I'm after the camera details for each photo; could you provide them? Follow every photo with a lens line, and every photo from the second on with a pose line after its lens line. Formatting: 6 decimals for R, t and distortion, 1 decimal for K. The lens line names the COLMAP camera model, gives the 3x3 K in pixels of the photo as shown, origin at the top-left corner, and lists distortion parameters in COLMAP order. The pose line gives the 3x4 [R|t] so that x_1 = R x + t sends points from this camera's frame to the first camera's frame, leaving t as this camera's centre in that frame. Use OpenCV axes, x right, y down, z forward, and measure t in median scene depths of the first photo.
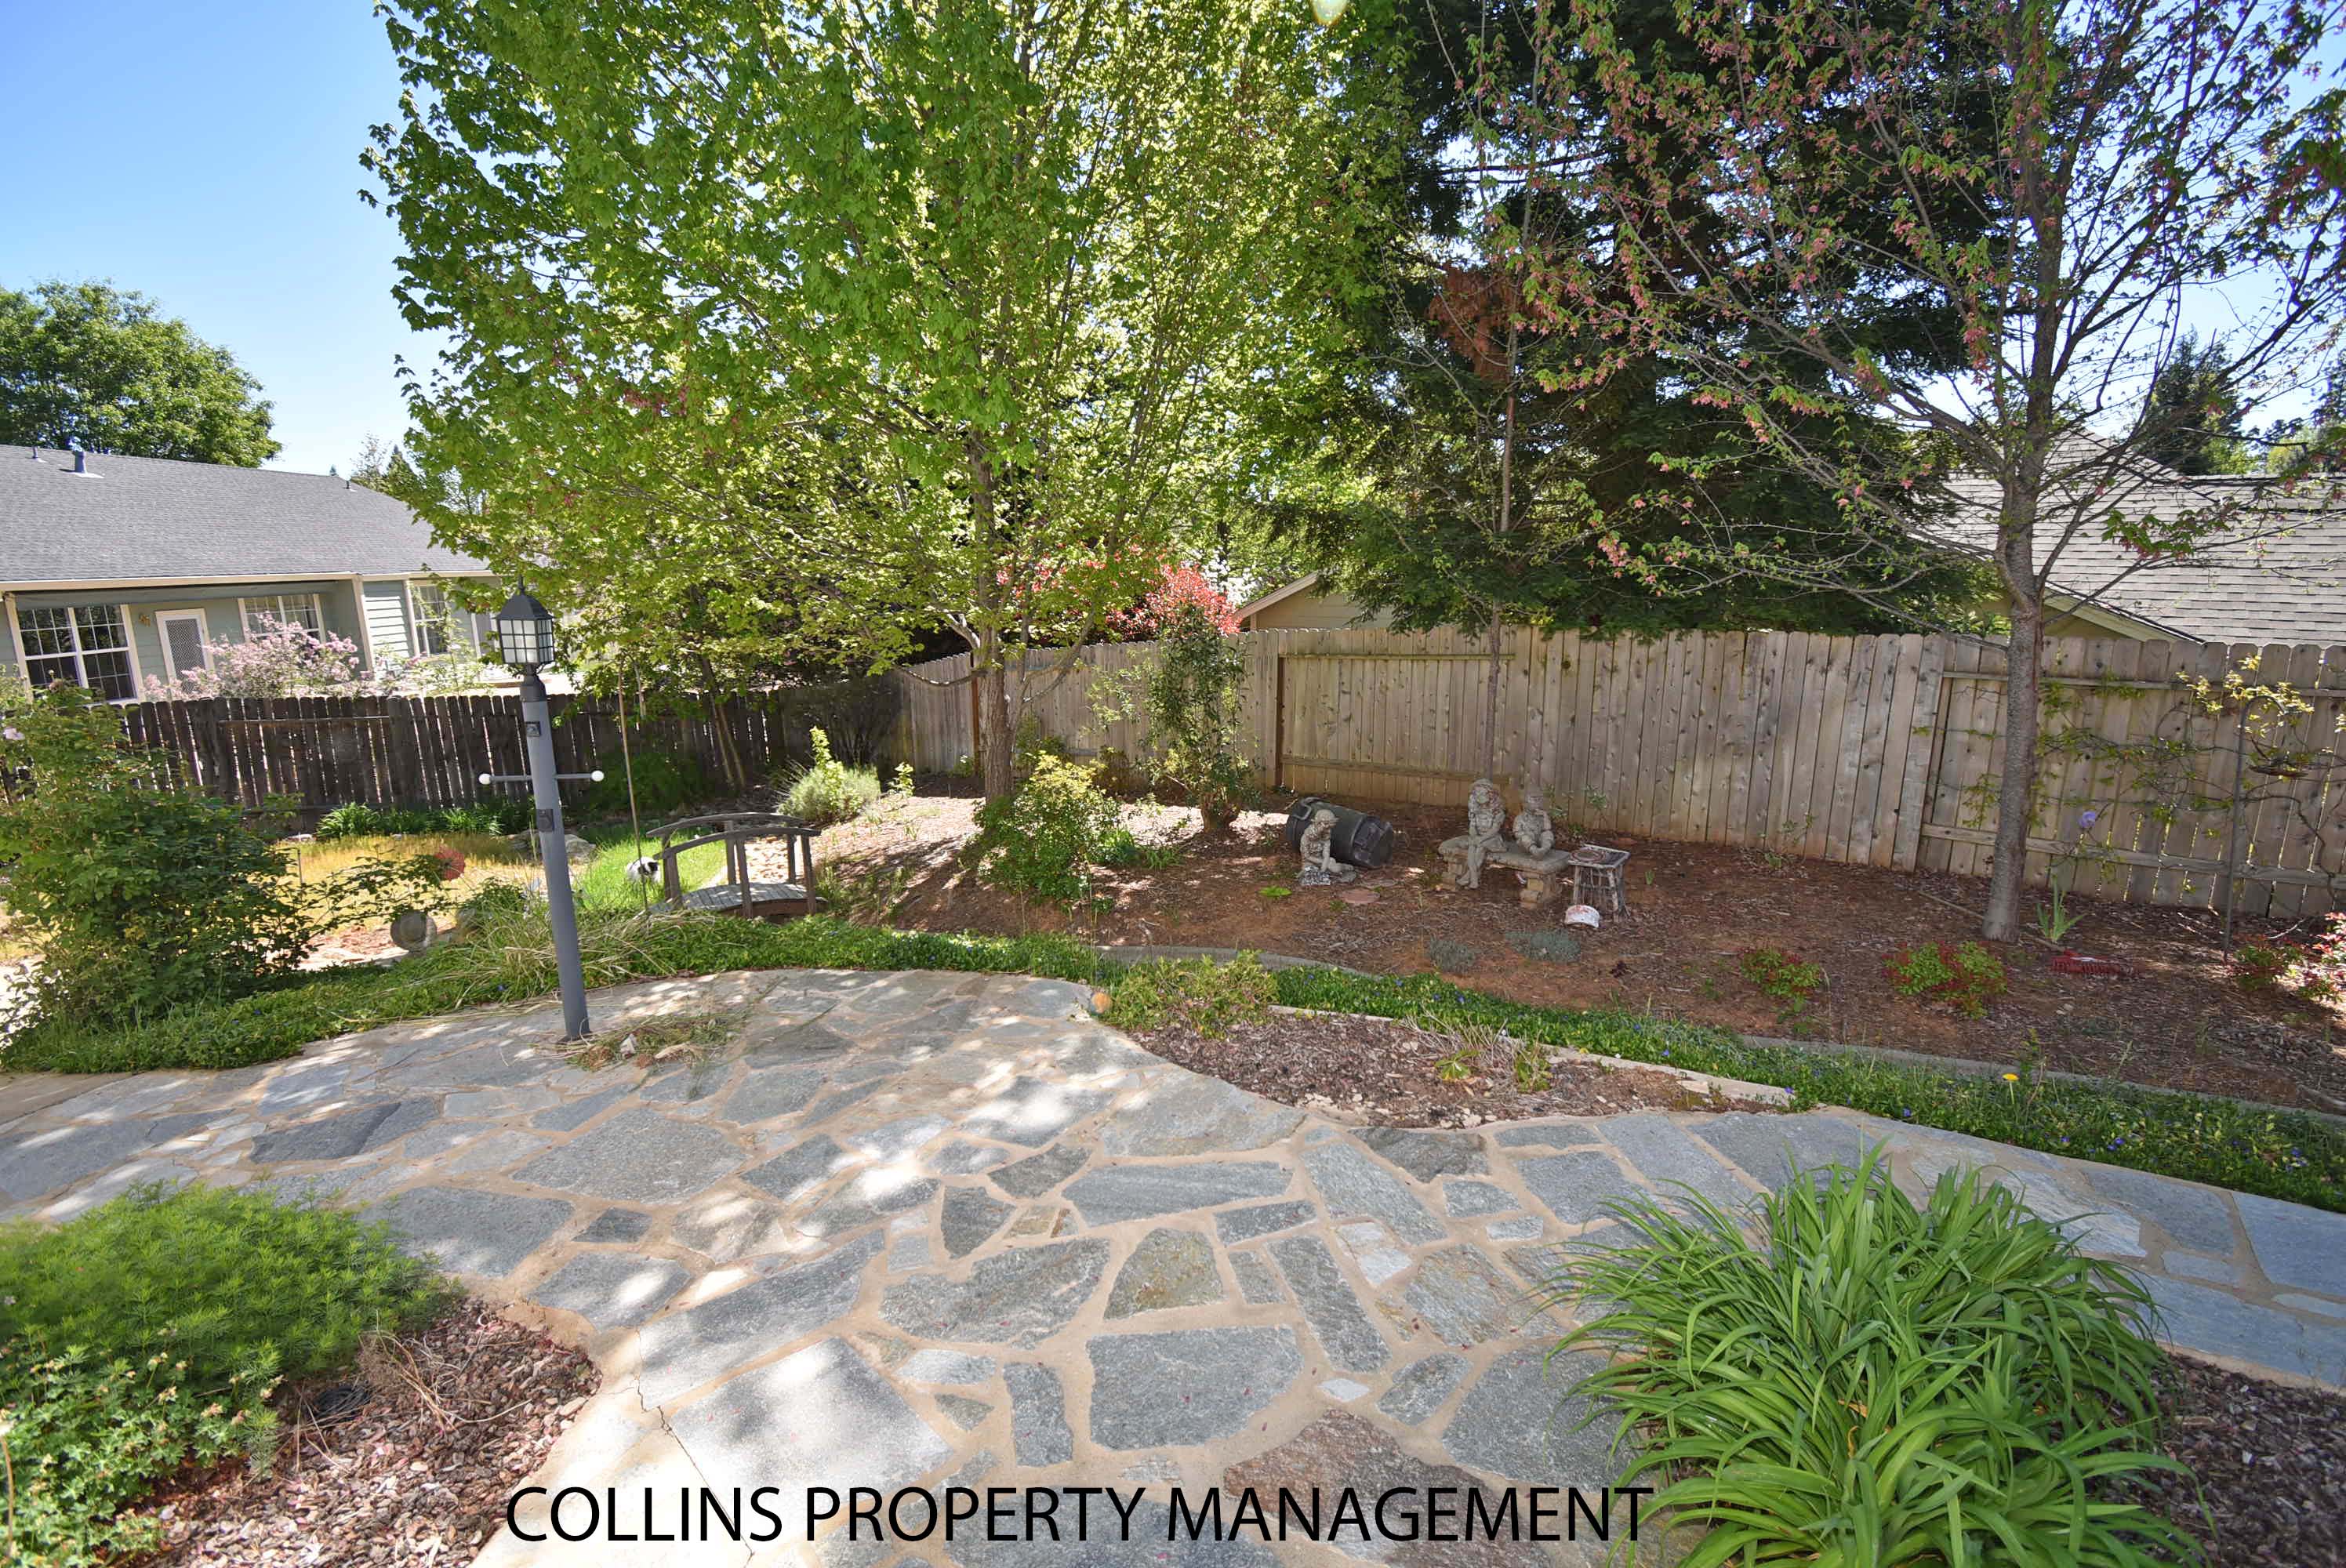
lens RADIAL K [[1042.0, 0, 1173.0], [0, 1042.0, 784.0], [0, 0, 1]] dist [0.022154, -0.028065]
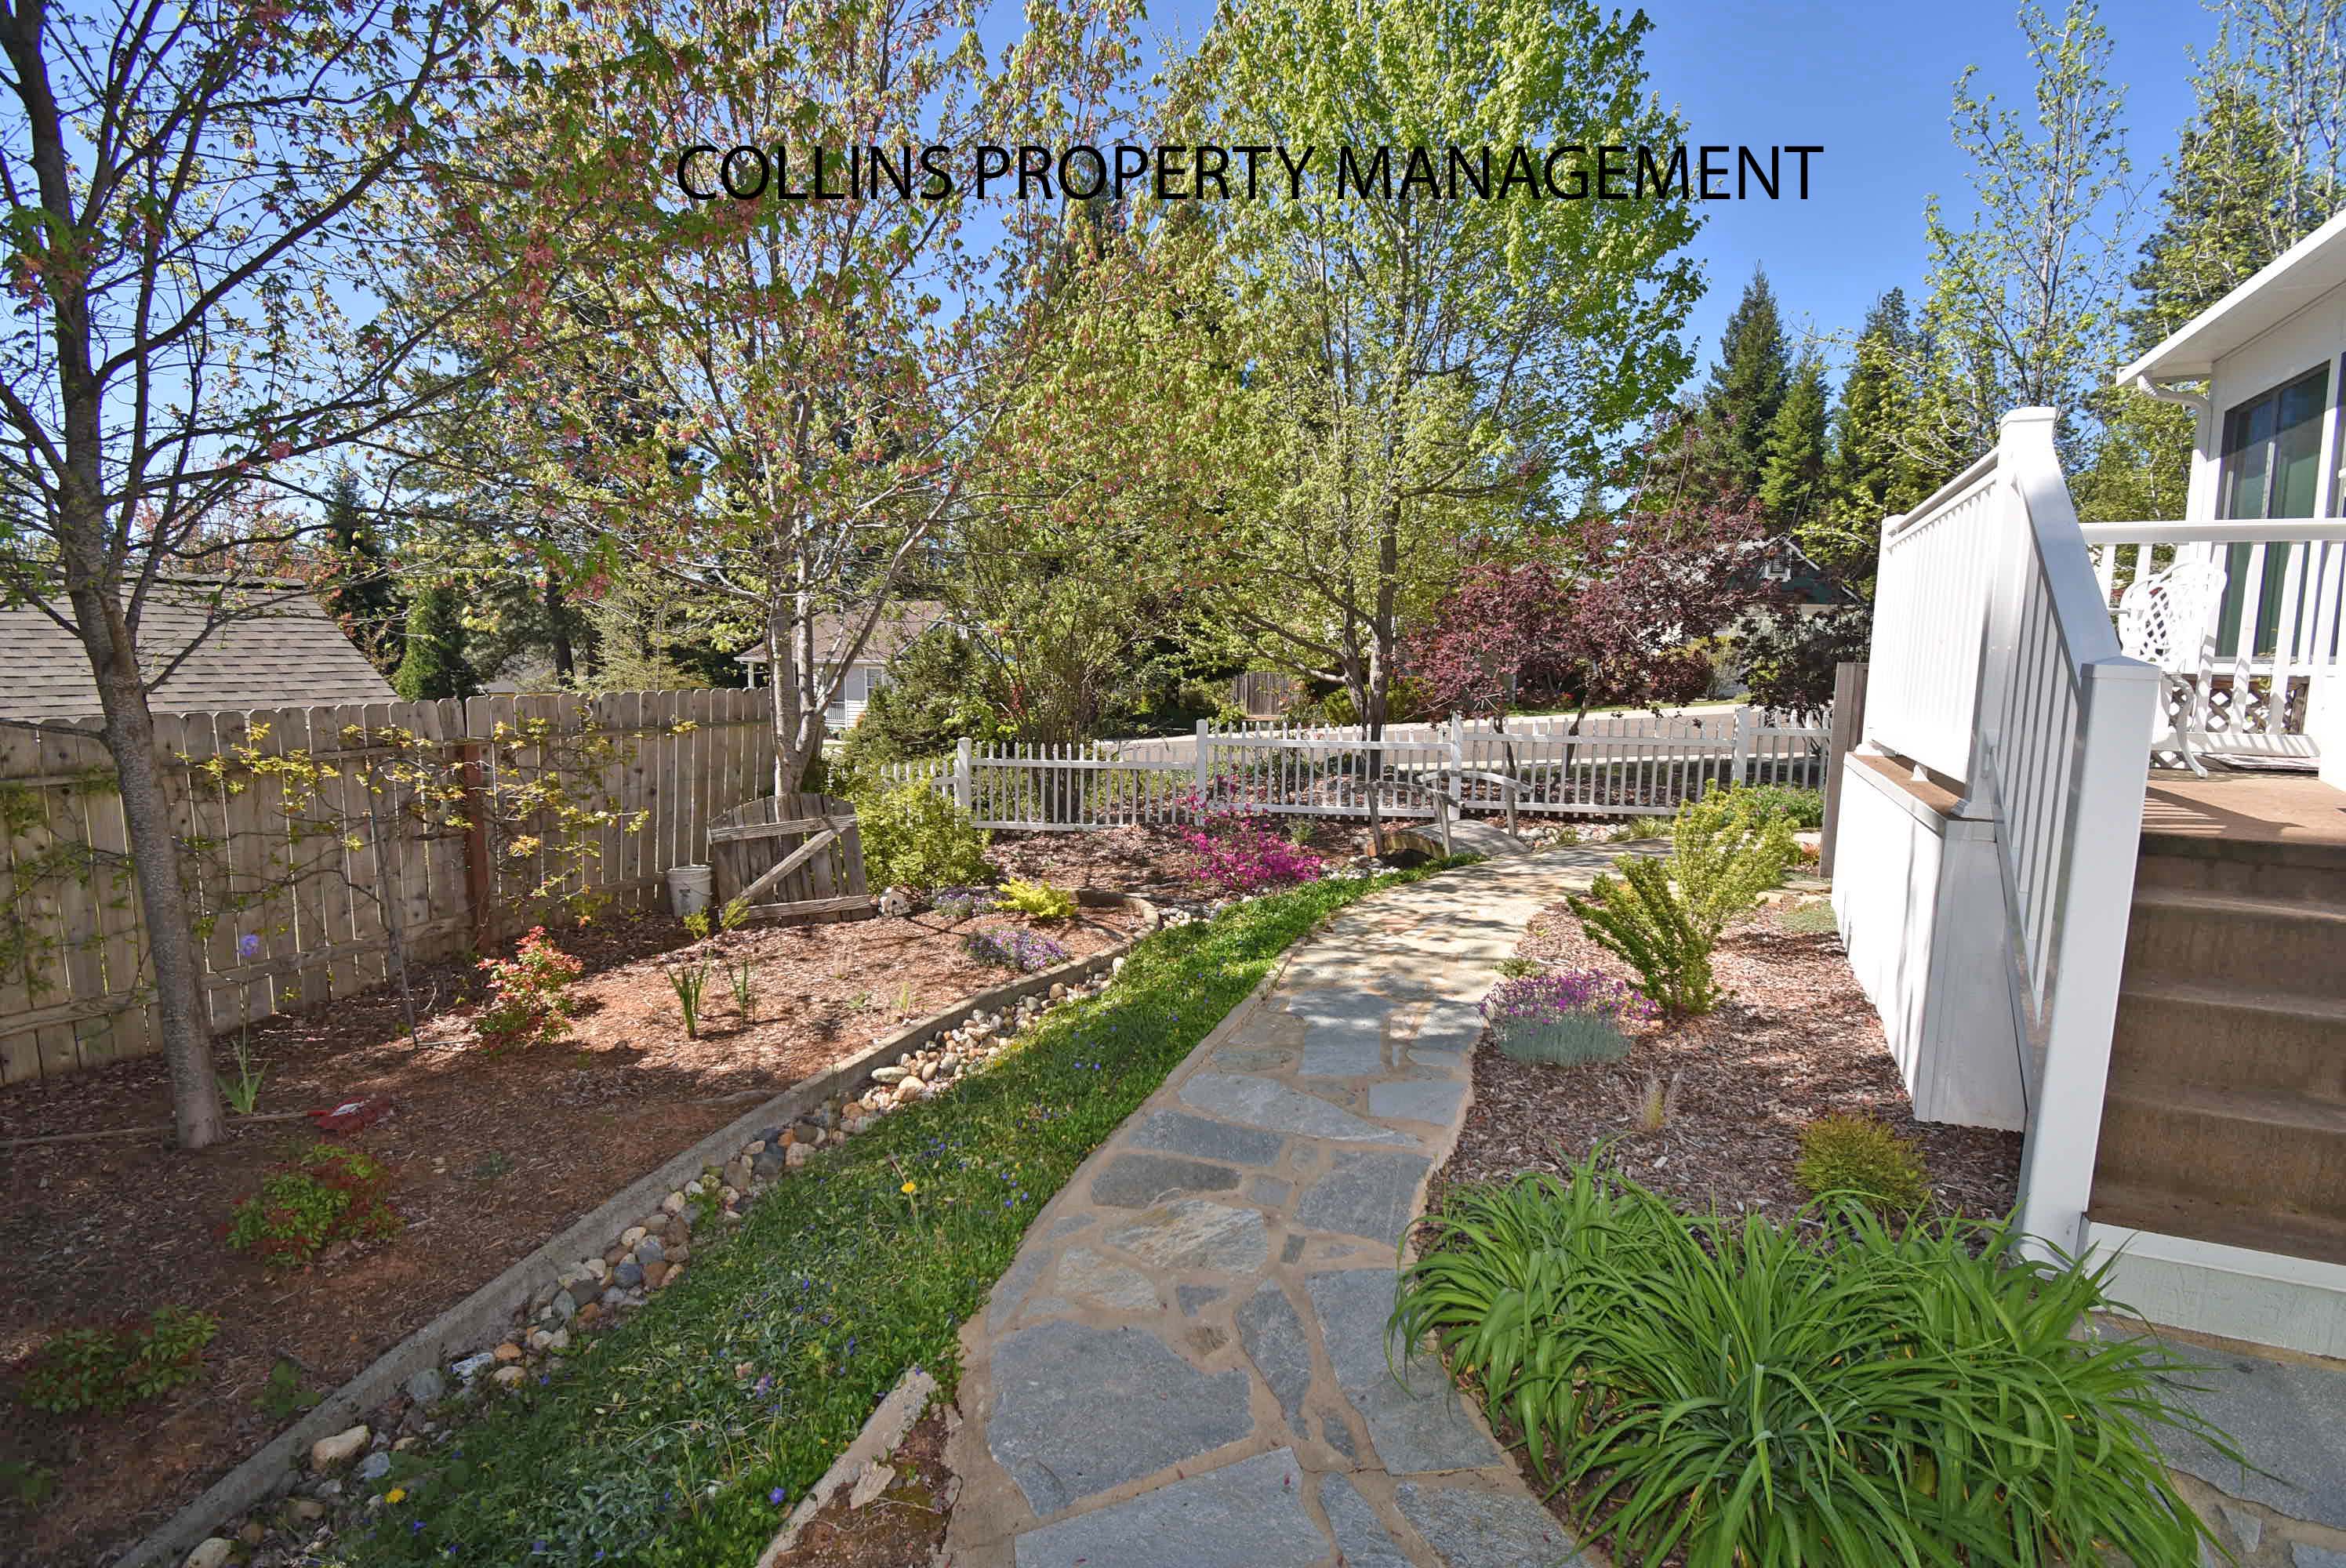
lens RADIAL K [[1042.0, 0, 1173.0], [0, 1042.0, 784.0], [0, 0, 1]] dist [0.022154, -0.028065]
pose [[0.999939, 0.004177, -0.010238, -0.149118], [-0.004776, 0.998236, -0.059178, 1.342140], [0.009973, 0.059223, 0.998195, 0.033177]]
